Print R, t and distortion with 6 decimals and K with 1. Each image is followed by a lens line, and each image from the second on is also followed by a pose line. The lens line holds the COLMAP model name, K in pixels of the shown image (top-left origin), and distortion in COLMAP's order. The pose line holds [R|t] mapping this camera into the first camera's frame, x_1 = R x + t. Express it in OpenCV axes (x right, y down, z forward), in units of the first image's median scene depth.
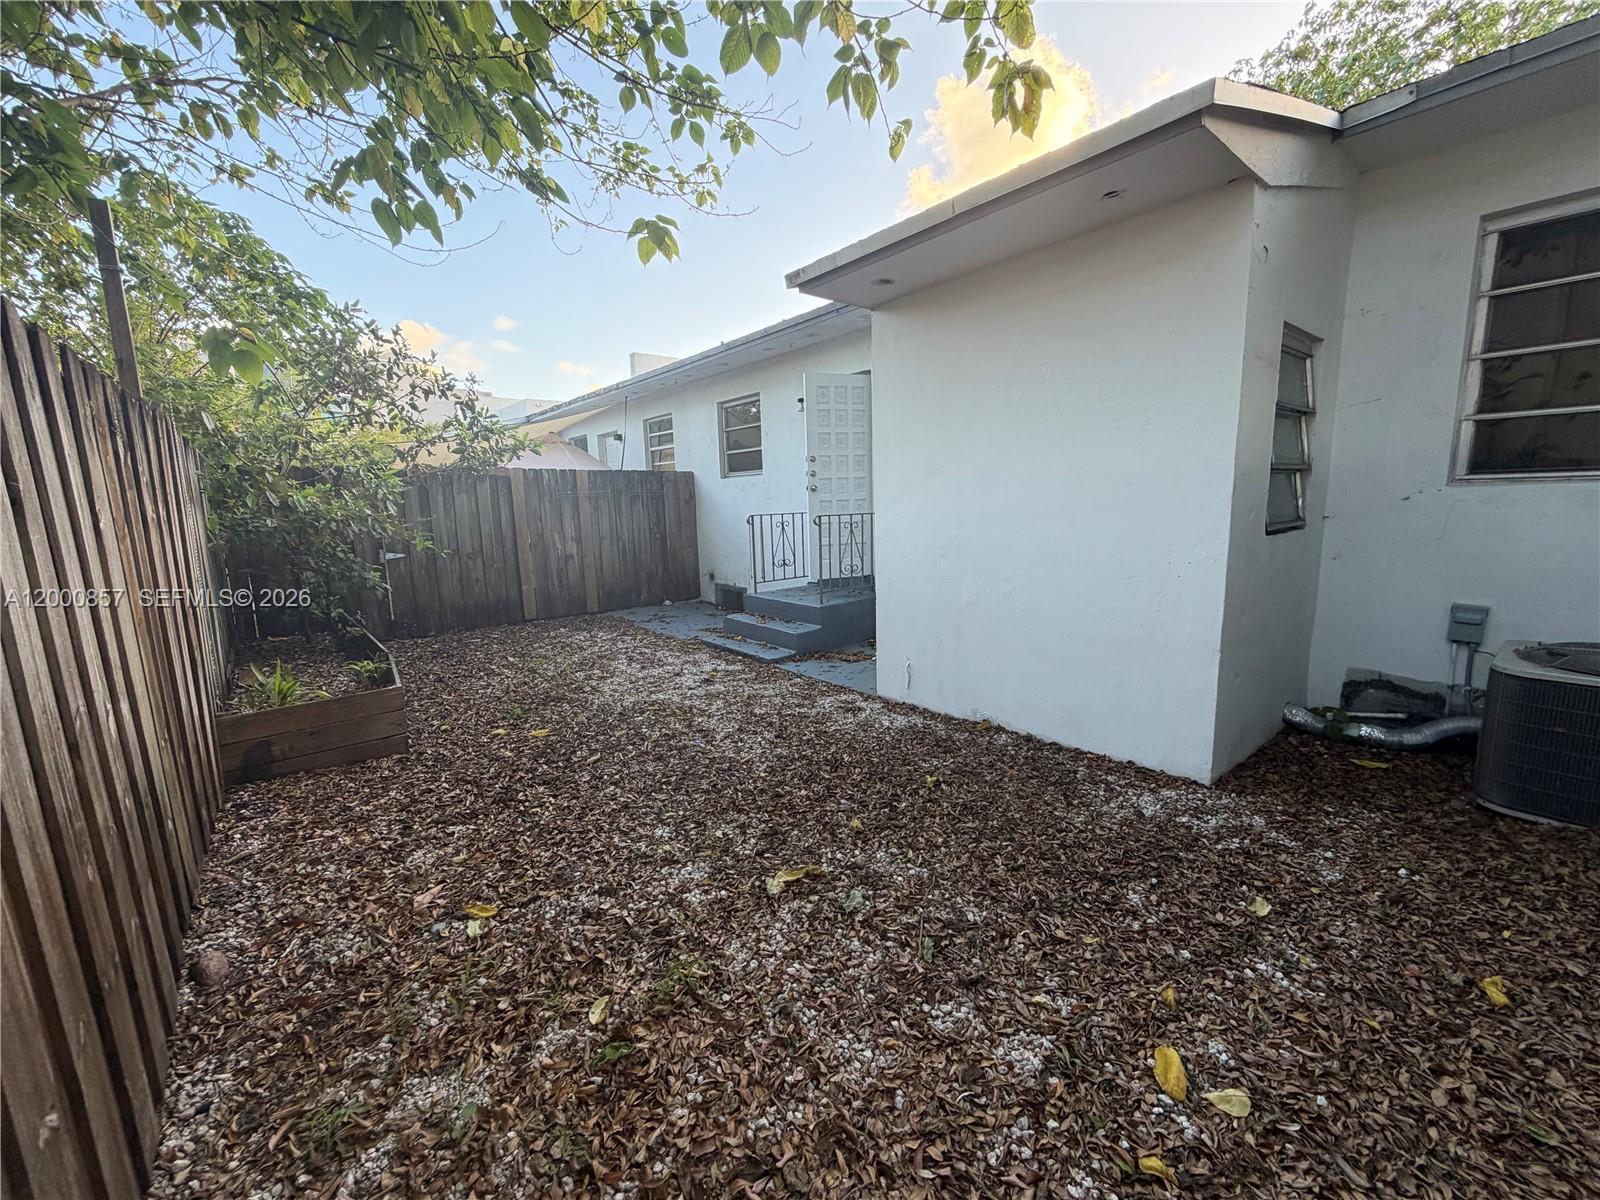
lens RADIAL K [[639.0, 0, 800.1], [0, 639.0, 600.7], [0, 0, 1]] dist [0.001047, -0.000268]
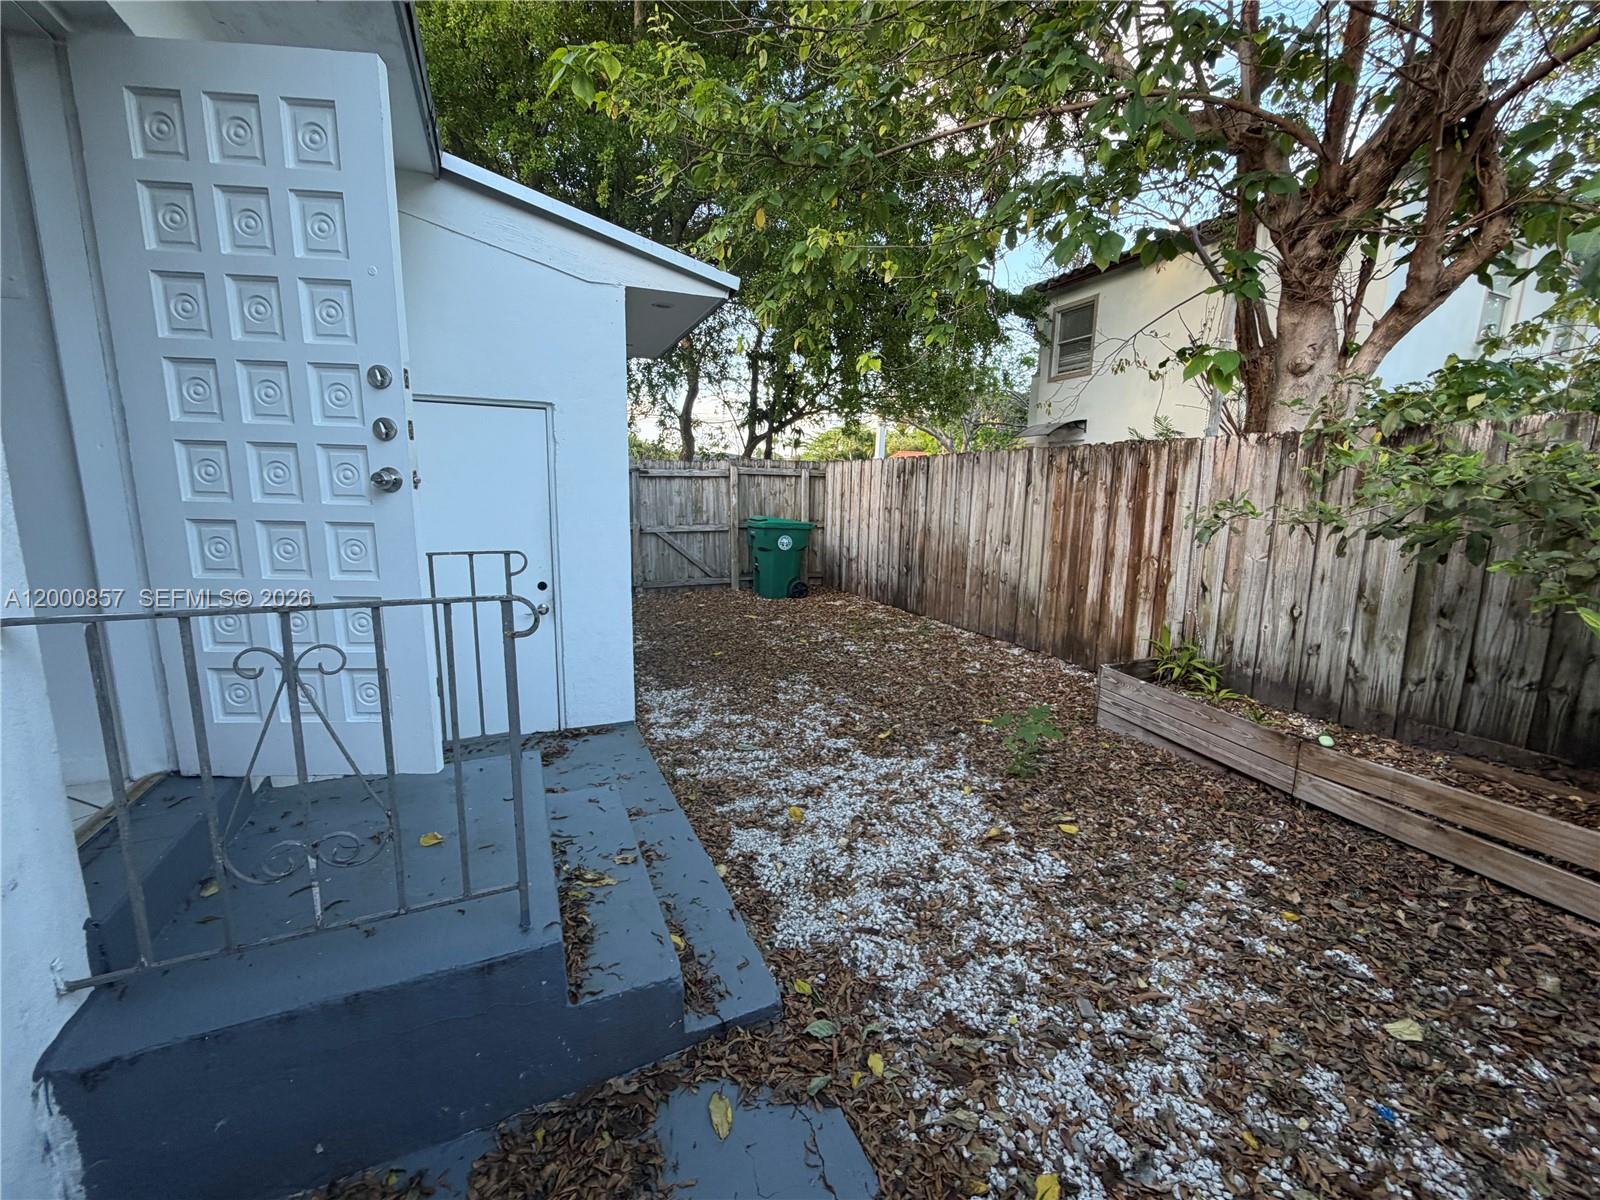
lens RADIAL K [[639.0, 0, 801.4], [0, 639.0, 597.0], [0, 0, 1]] dist [0.001047, -0.000268]
pose [[-0.964244, -0.038398, 0.262219, -0.276837], [0.046188, 0.949956, 0.308949, -0.240466], [-0.260959, 0.310014, -0.914216, 1.435216]]
